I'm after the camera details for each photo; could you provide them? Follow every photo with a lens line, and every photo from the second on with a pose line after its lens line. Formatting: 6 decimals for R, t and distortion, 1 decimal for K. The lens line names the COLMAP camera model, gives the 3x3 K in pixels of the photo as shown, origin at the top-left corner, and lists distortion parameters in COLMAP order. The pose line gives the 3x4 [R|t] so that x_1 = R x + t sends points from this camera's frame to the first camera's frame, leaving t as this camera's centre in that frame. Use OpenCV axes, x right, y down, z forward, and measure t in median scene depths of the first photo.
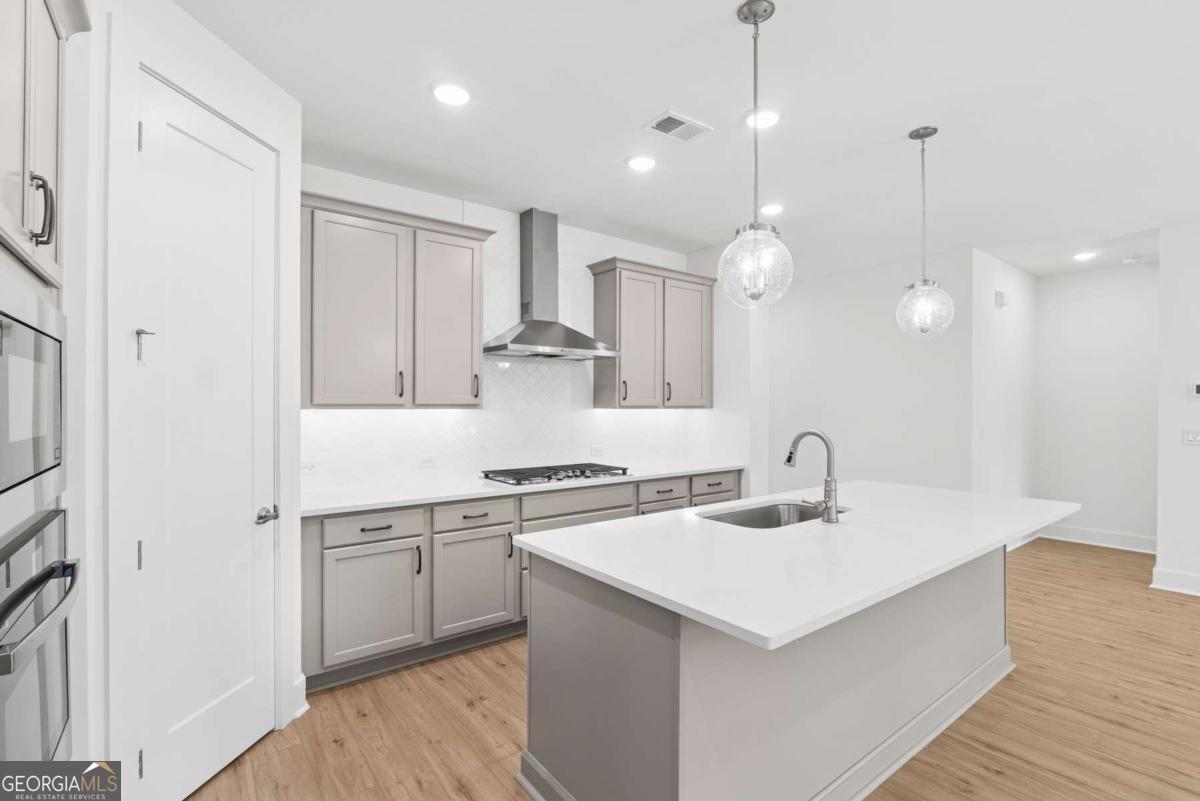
lens RADIAL K [[555.5, 0, 594.1], [0, 555.5, 407.2], [0, 0, 1]] dist [-0.000095, -0.000178]
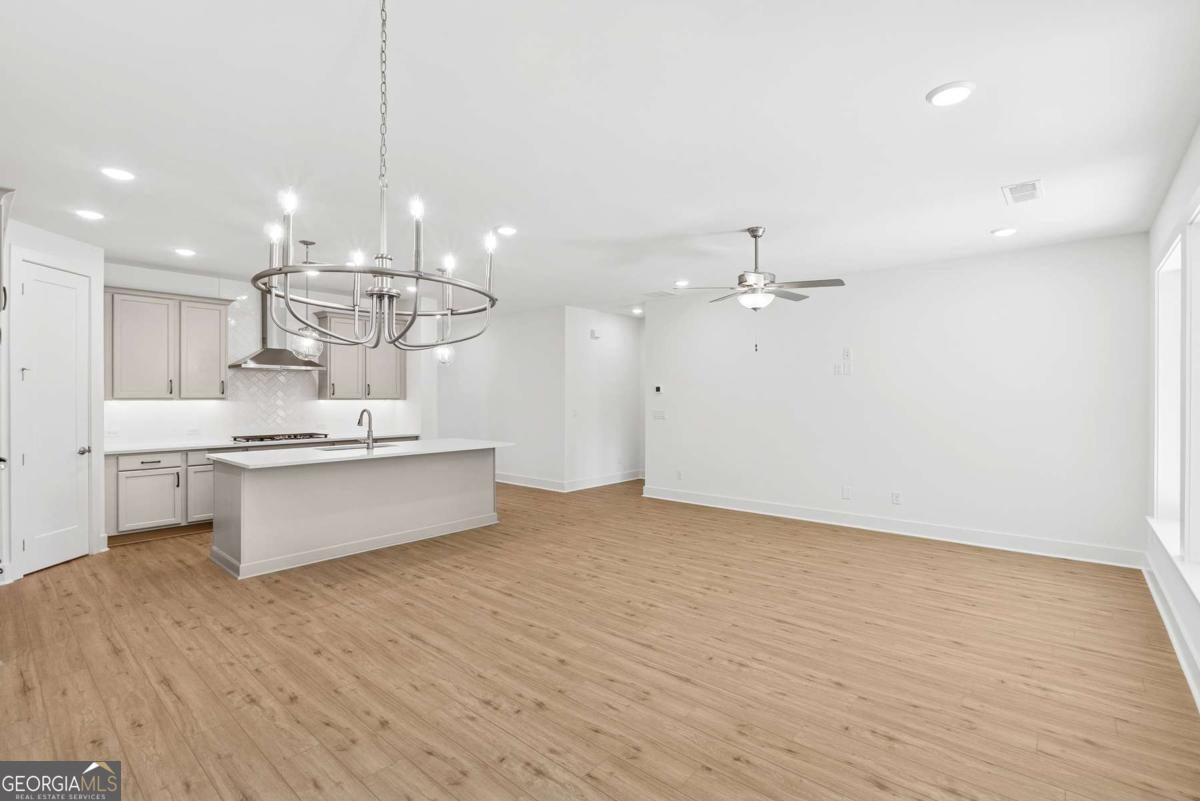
lens RADIAL K [[546.4, 0, 568.5], [0, 546.4, 400.9], [0, 0, 1]] dist [0.018822, 0.000071]
pose [[0.981917, -0.001456, 0.189306, 0.631094], [0.000835, 0.999994, 0.003362, 0.000012], [-0.189310, -0.003144, 0.981912, -1.093197]]
